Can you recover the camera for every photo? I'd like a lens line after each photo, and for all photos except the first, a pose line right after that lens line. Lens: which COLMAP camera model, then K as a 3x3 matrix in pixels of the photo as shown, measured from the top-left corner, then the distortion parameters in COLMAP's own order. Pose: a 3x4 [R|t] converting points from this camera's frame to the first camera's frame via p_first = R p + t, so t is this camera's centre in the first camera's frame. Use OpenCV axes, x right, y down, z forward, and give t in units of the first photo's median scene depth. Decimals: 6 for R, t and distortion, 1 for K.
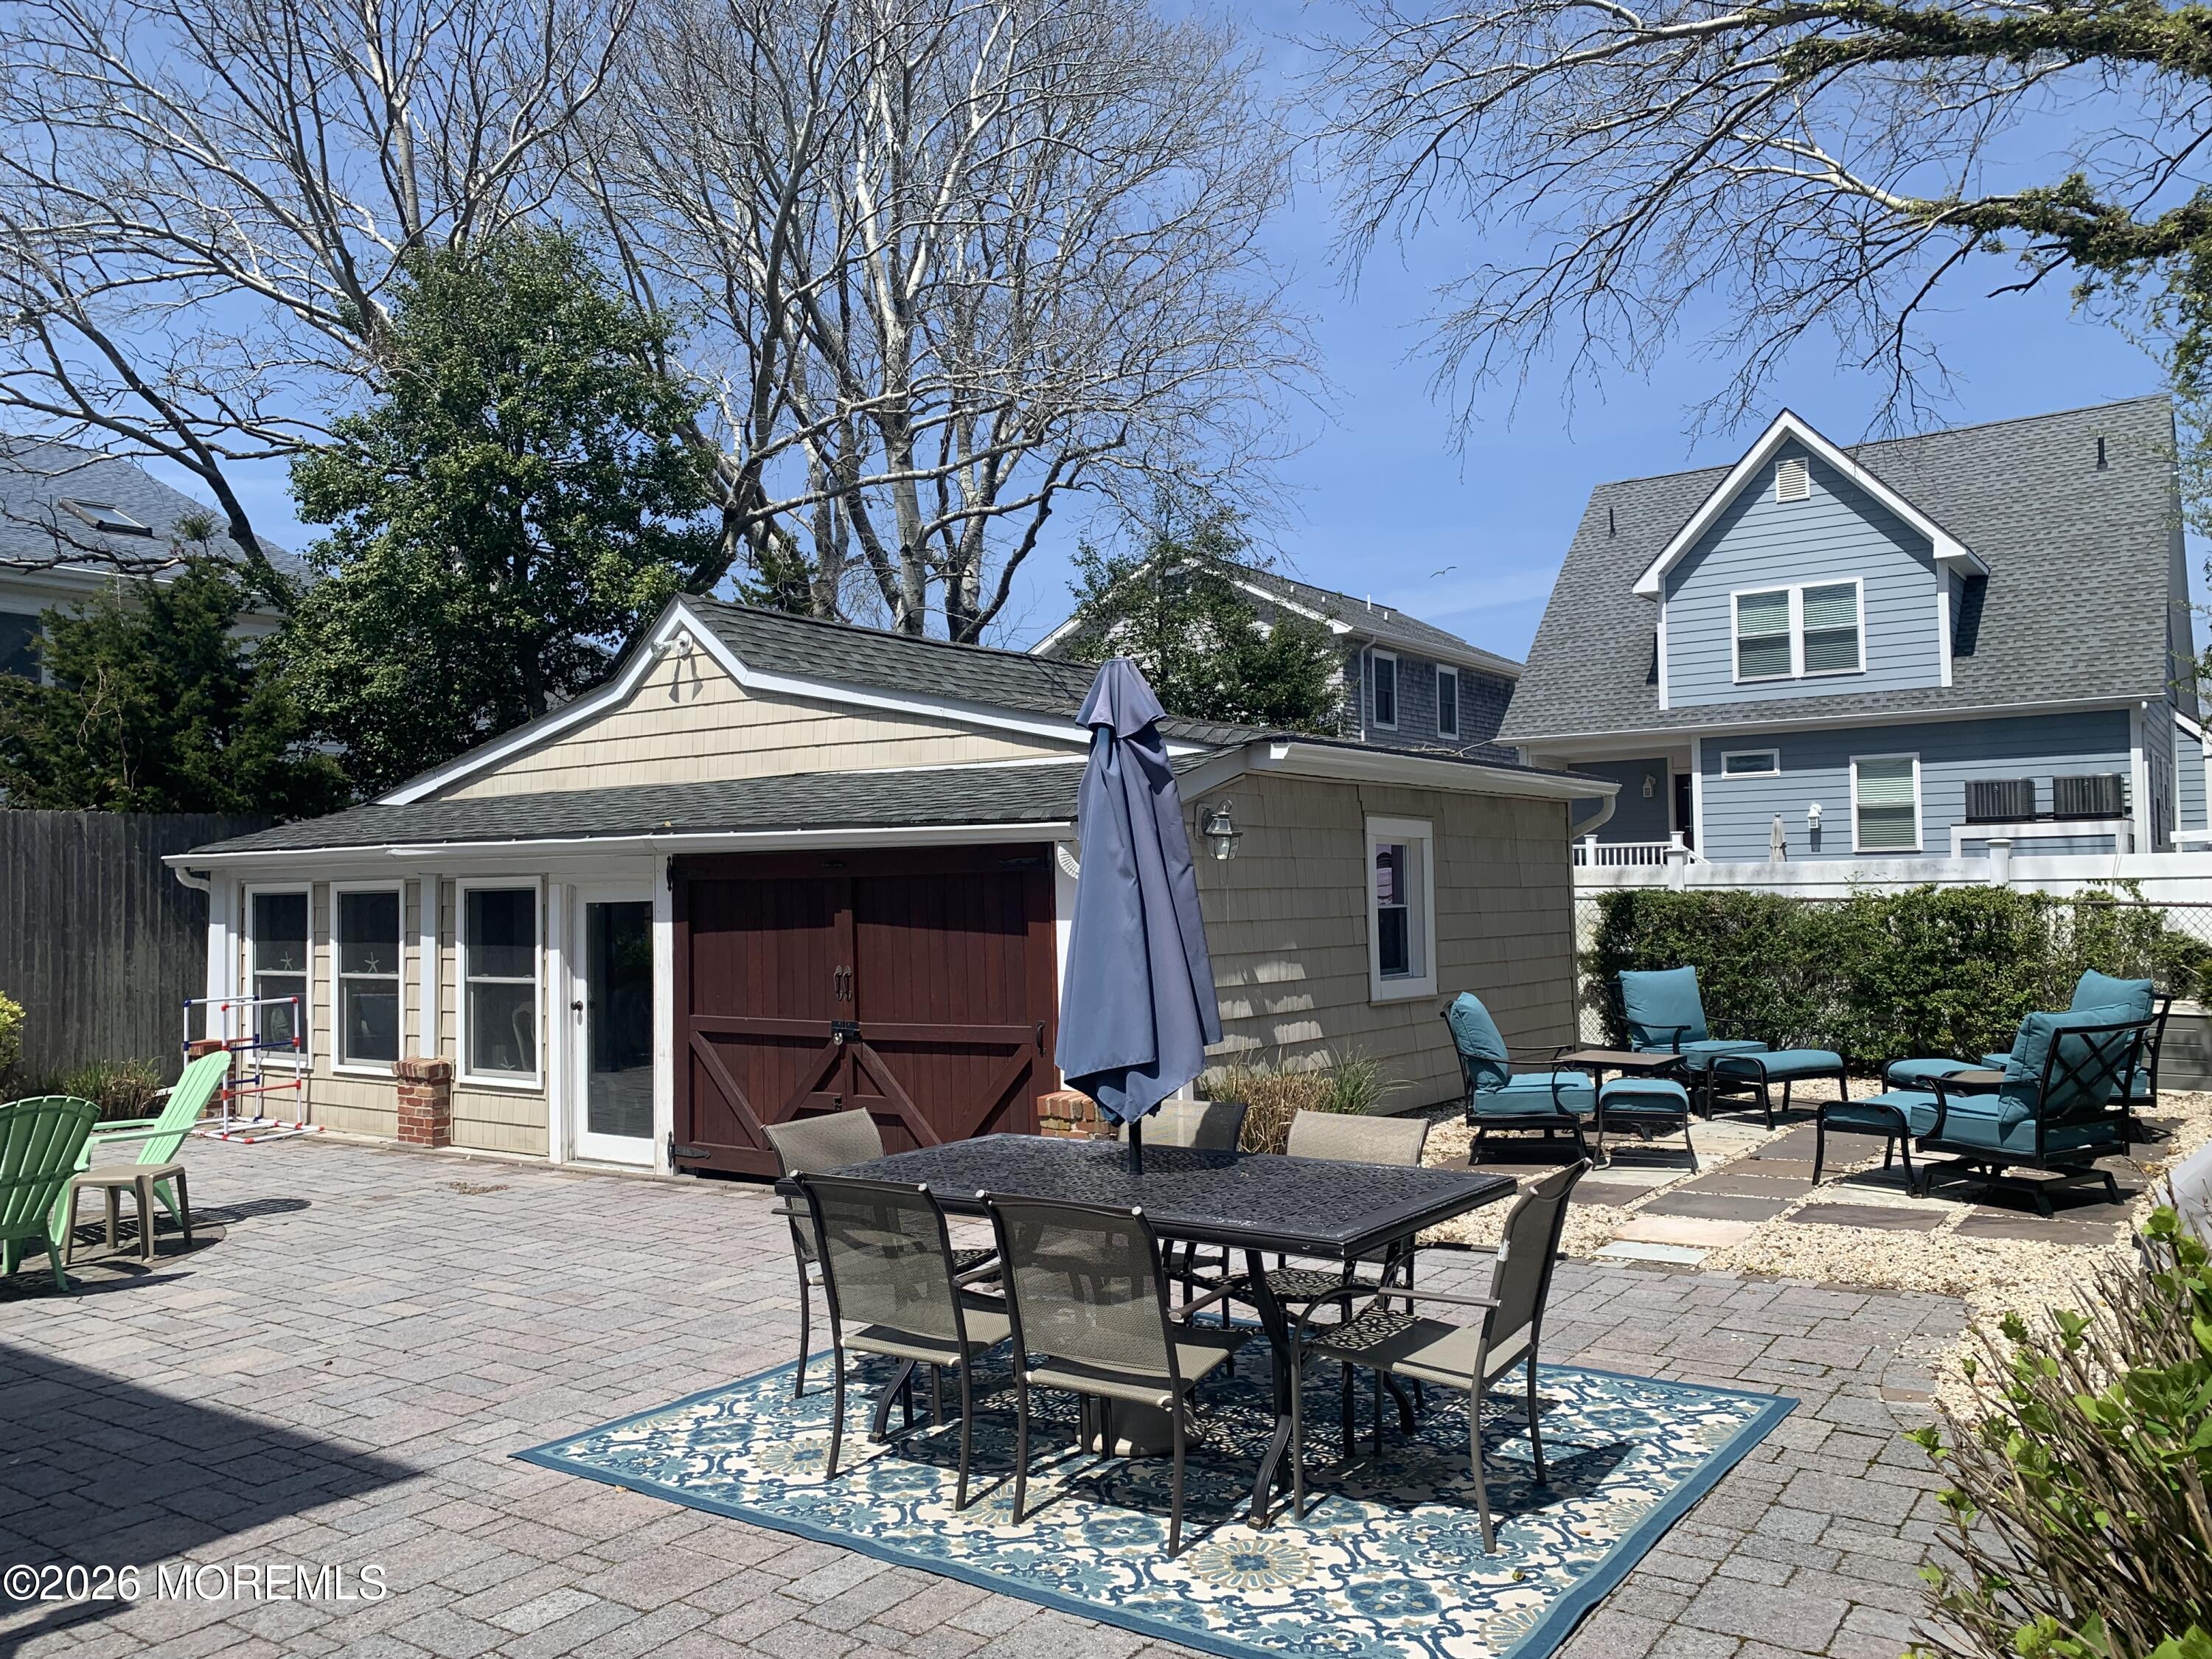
lens RADIAL K [[1697.8, 0, 1110.5], [0, 1697.8, 825.6], [0, 0, 1]] dist [0.015136, -0.005988]
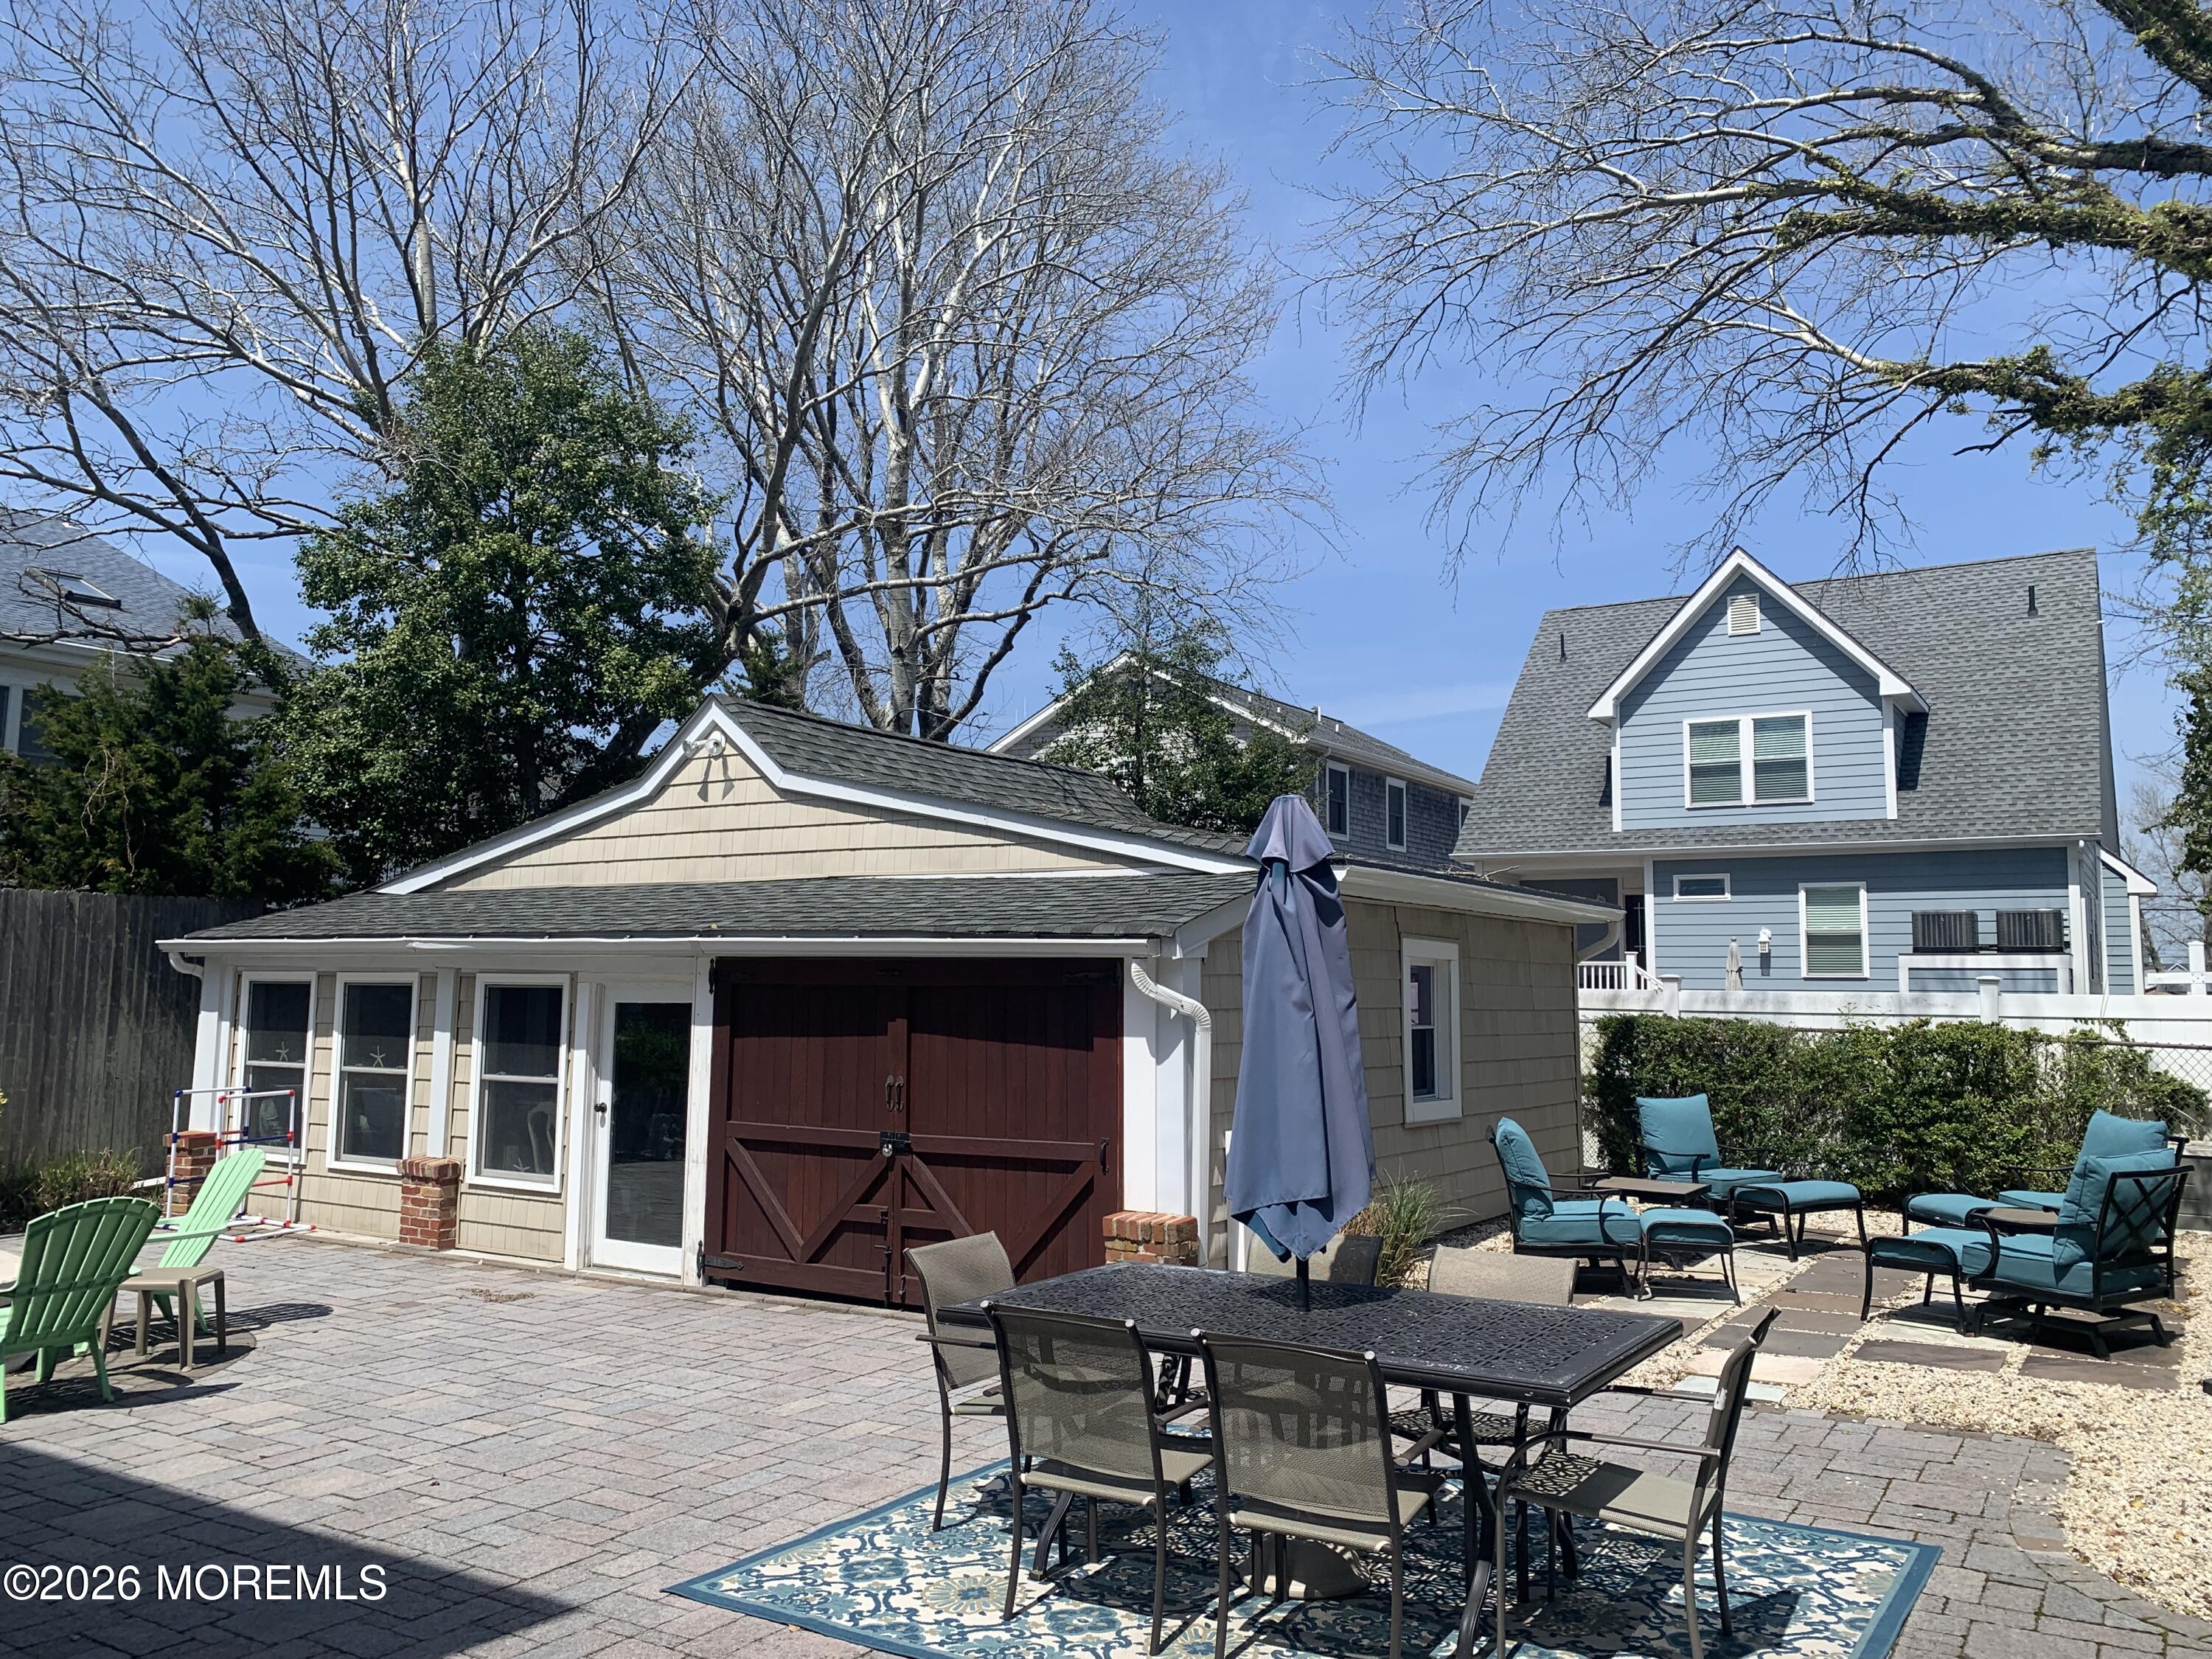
lens RADIAL K [[1696.7, 0, 1111.6], [0, 1696.7, 804.7], [0, 0, 1]] dist [0.019307, -0.012743]
pose [[0.998278, 0.033142, 0.048400, -0.063831], [-0.029685, 0.997072, -0.070469, -0.007309], [-0.050593, 0.068911, 0.996339, -0.007197]]
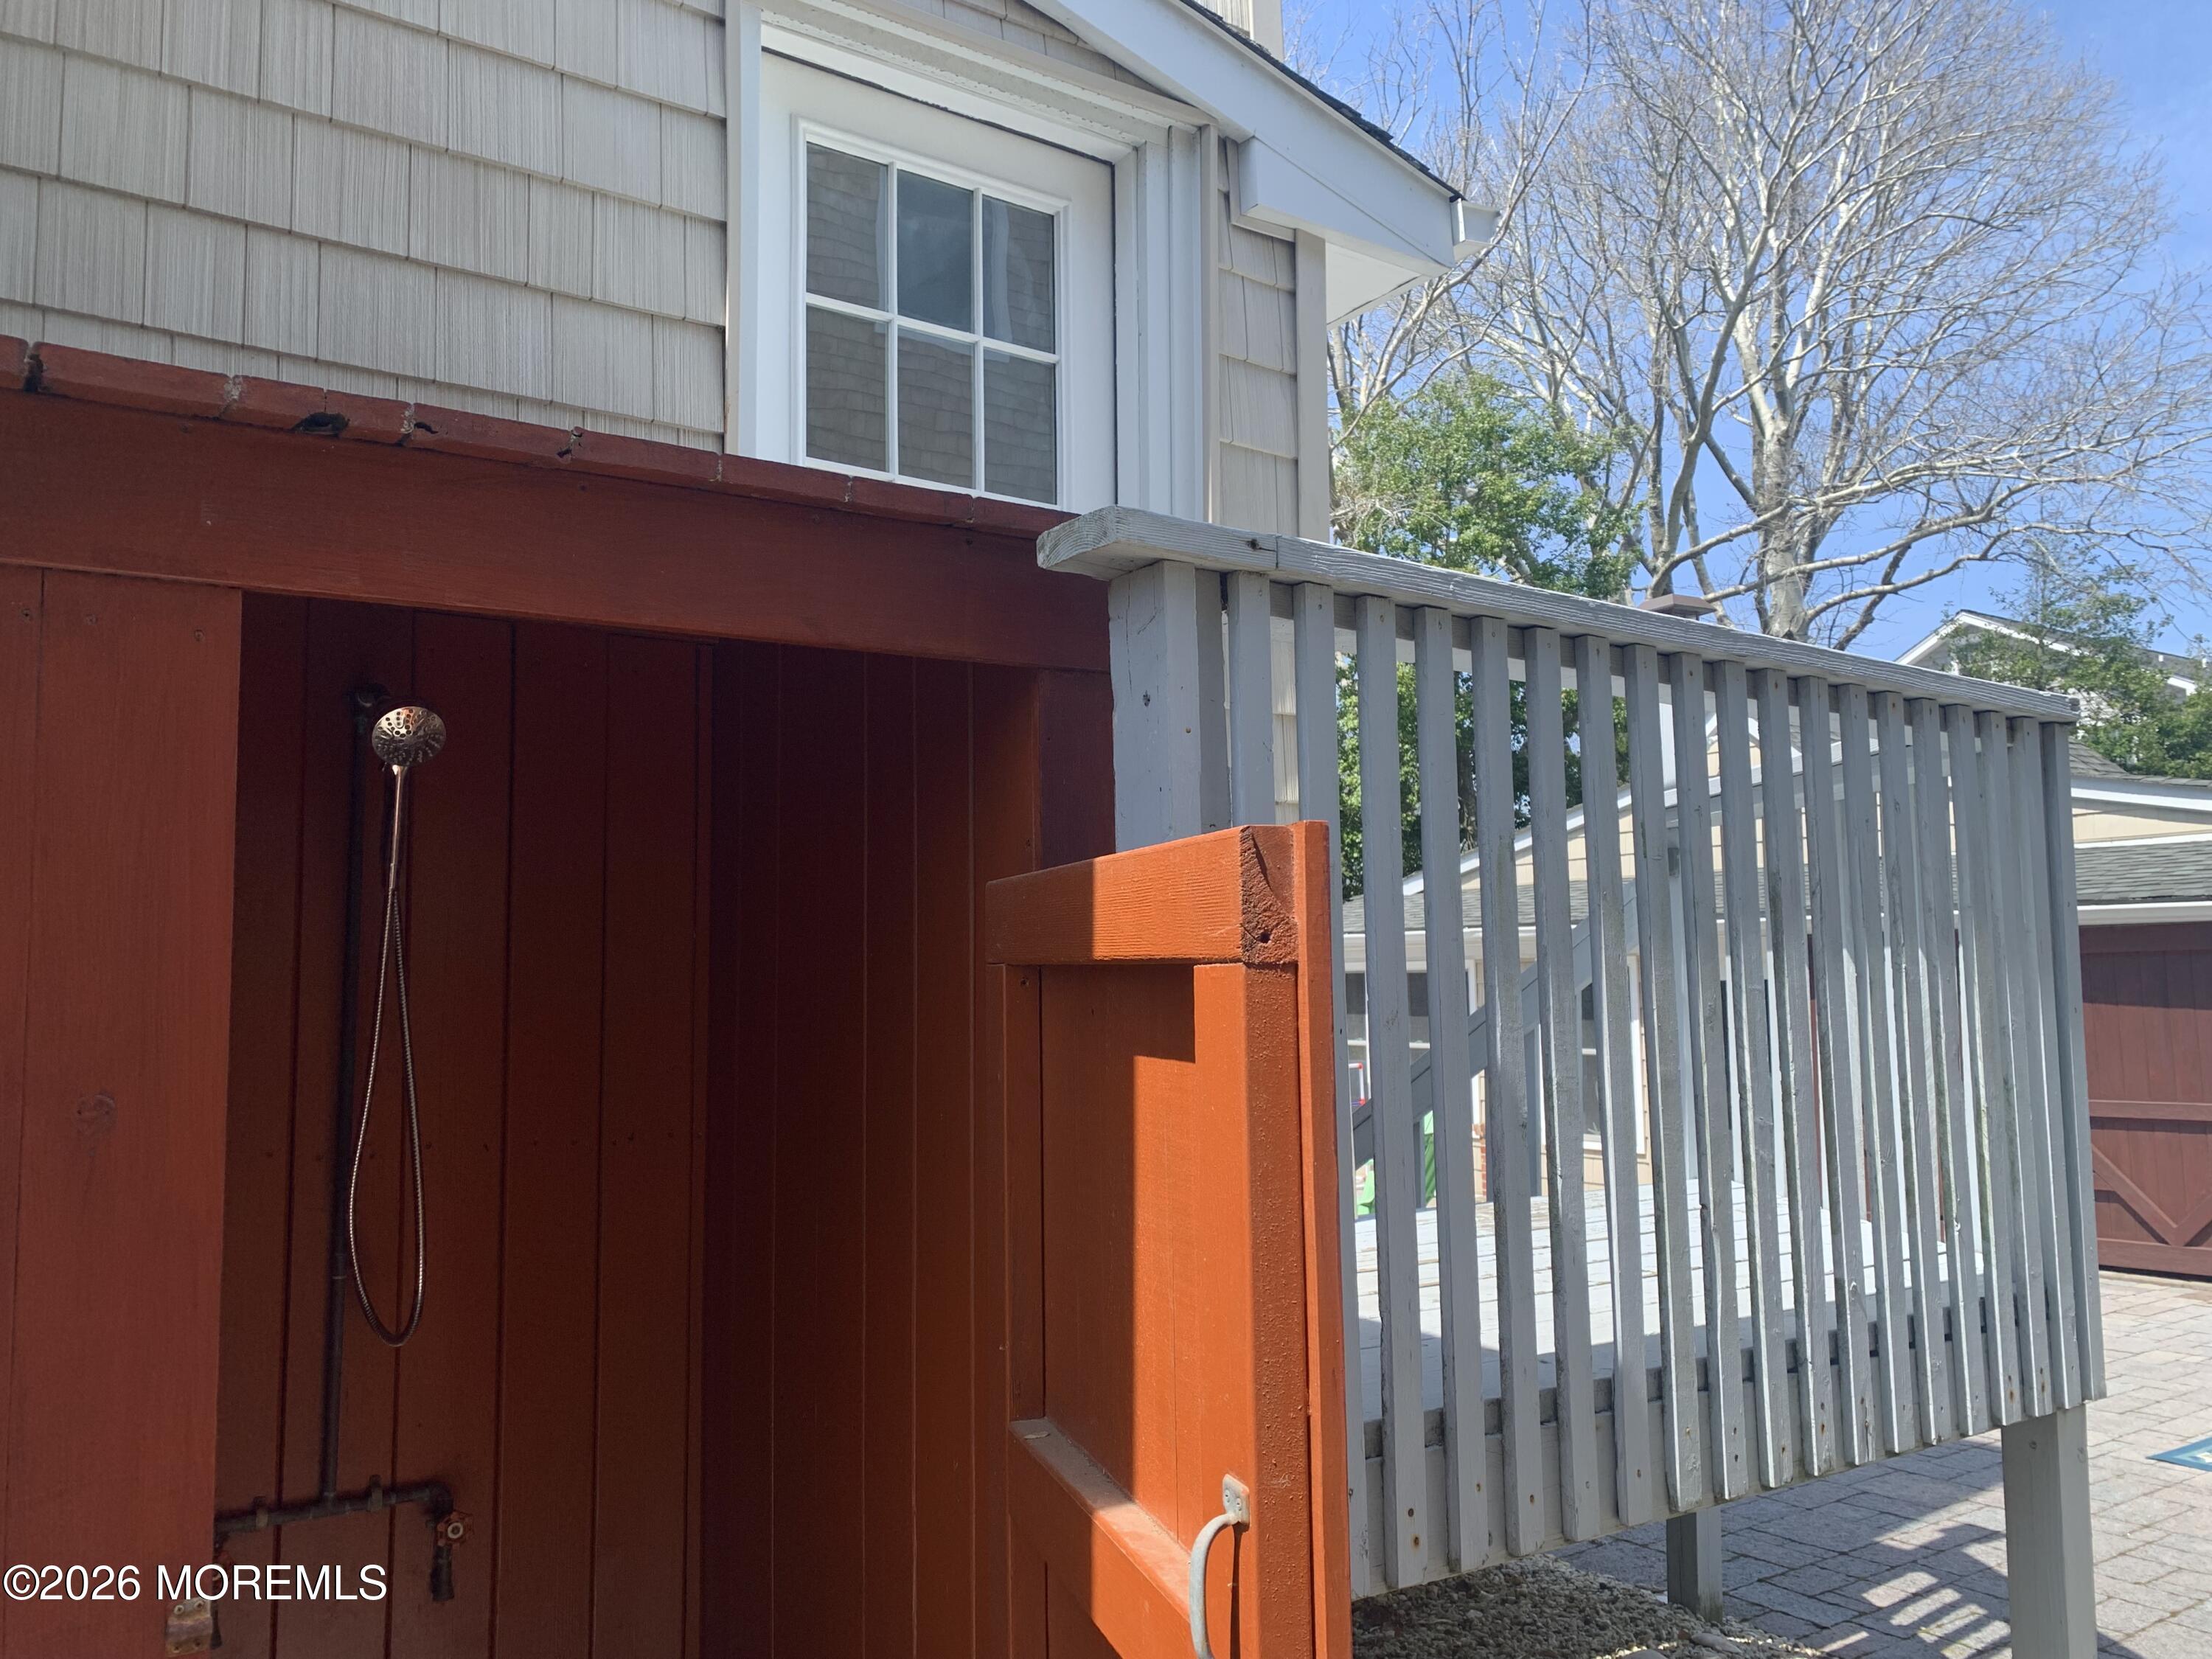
lens RADIAL K [[1699.1, 0, 1100.3], [0, 1699.1, 824.6], [0, 0, 1]] dist [-0.000358, 0.002290]
pose [[0.933352, -0.028881, -0.357800, -0.235657], [0.008806, 0.998300, -0.057611, 0.004554], [0.358855, 0.050620, 0.932020, -0.126258]]
